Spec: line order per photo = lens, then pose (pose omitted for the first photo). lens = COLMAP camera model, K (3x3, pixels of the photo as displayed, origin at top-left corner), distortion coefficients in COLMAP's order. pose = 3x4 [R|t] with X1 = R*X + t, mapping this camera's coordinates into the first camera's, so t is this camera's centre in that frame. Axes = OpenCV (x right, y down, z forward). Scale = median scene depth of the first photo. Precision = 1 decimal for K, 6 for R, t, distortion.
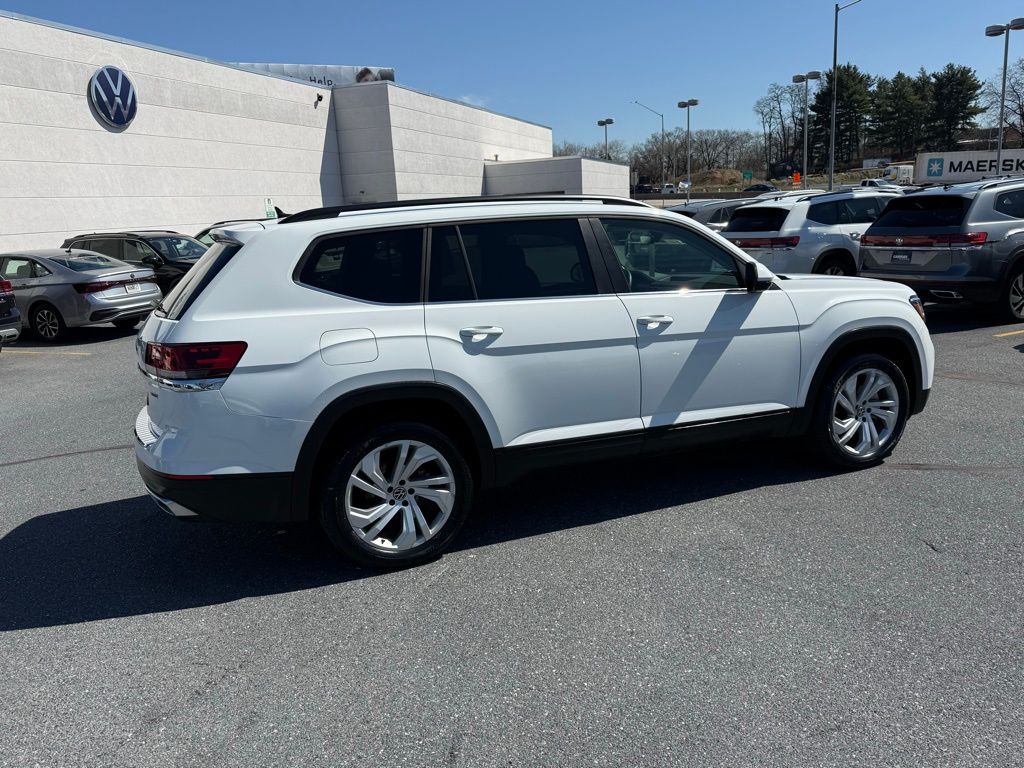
lens RADIAL K [[789.0, 0, 508.6], [0, 789.0, 384.7], [0, 0, 1]] dist [0.054666, -0.077732]
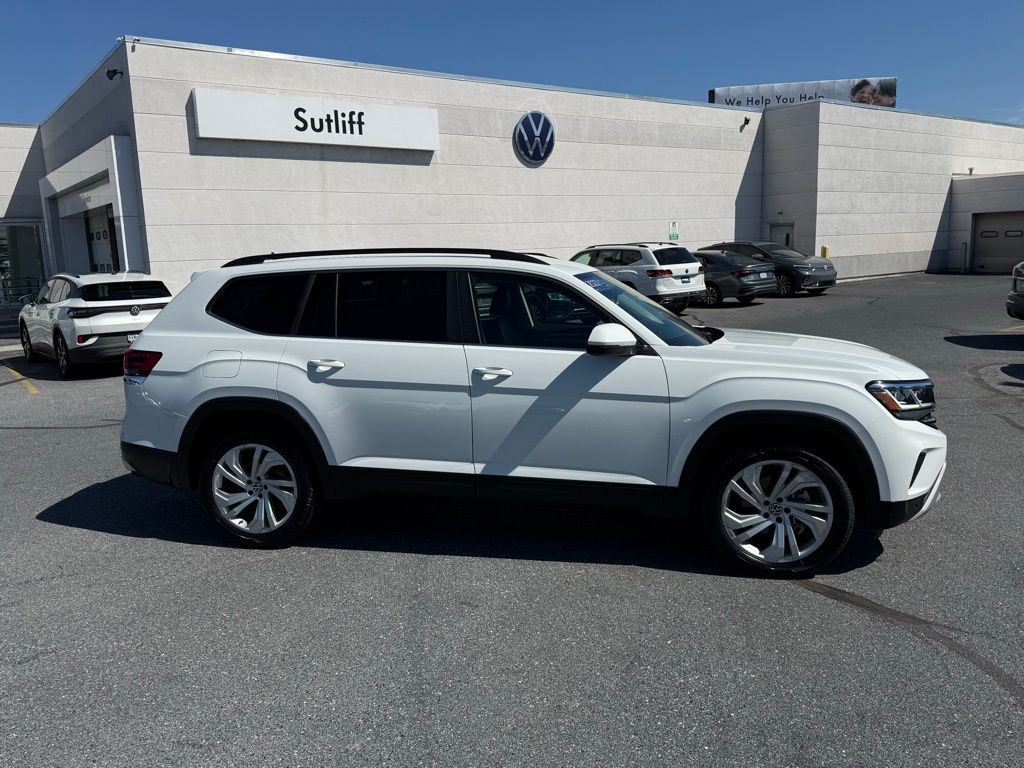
lens RADIAL K [[780.1, 0, 506.8], [0, 780.1, 375.0], [0, 0, 1]] dist [0.132161, -0.235508]
pose [[0.819464, 0.115904, -0.561288, 0.688799], [-0.133120, 0.991046, 0.010297, -0.080881], [0.557456, 0.066280, 0.827556, 0.149094]]
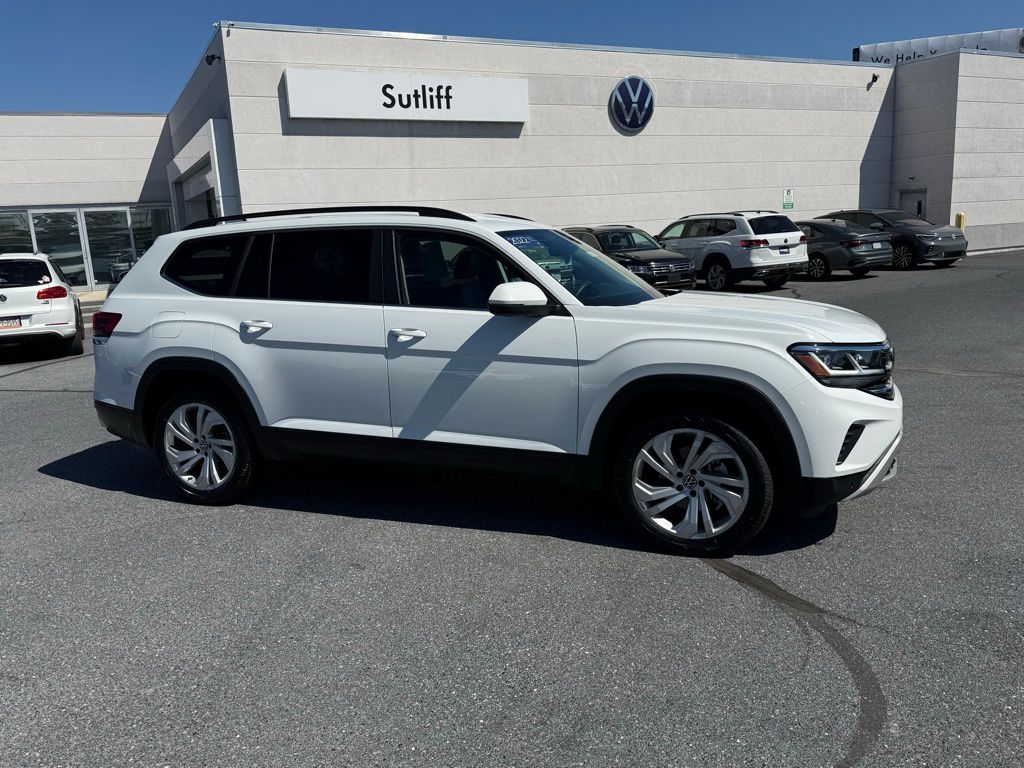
lens RADIAL K [[784.5, 0, 510.0], [0, 784.5, 388.1], [0, 0, 1]] dist [0.071981, -0.100176]
pose [[0.716562, 0.152237, -0.680708, 0.859591], [-0.139026, 0.987483, 0.074497, -0.093593], [0.683529, 0.041255, 0.728757, 0.328219]]
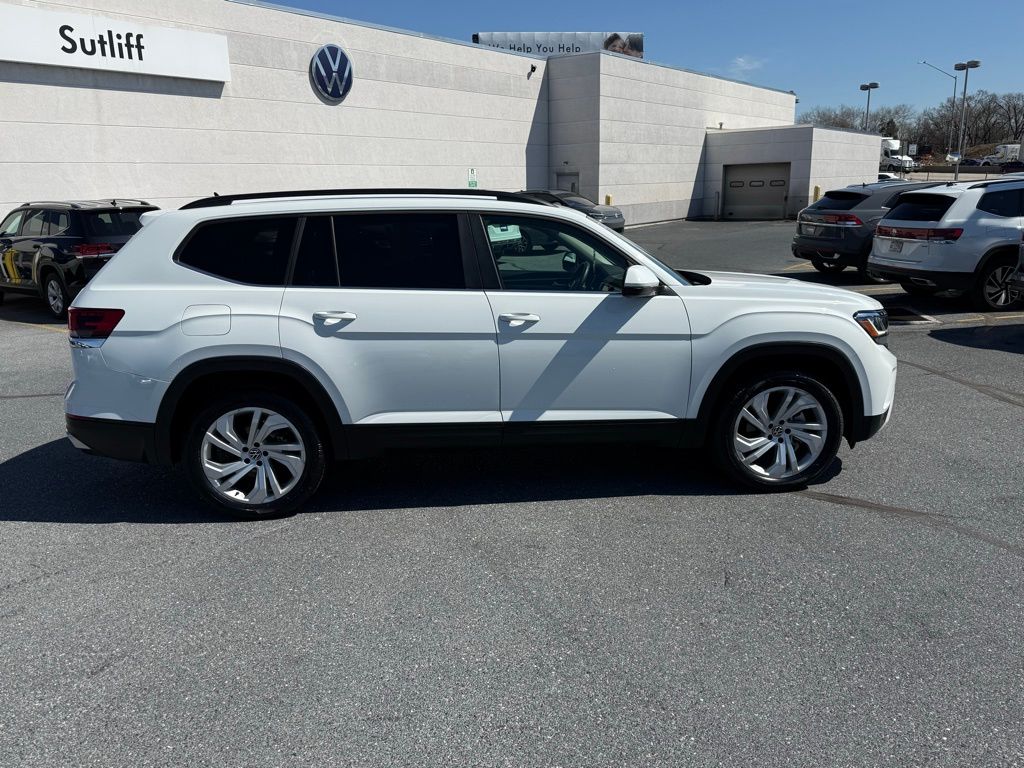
lens RADIAL K [[789.0, 0, 508.6], [0, 789.0, 384.7], [0, 0, 1]] dist [0.054666, -0.077732]
pose [[0.951758, 0.101565, -0.289552, 0.422990], [-0.090192, 0.994545, 0.052390, -0.042585], [0.293294, -0.023747, 0.955727, 0.021684]]
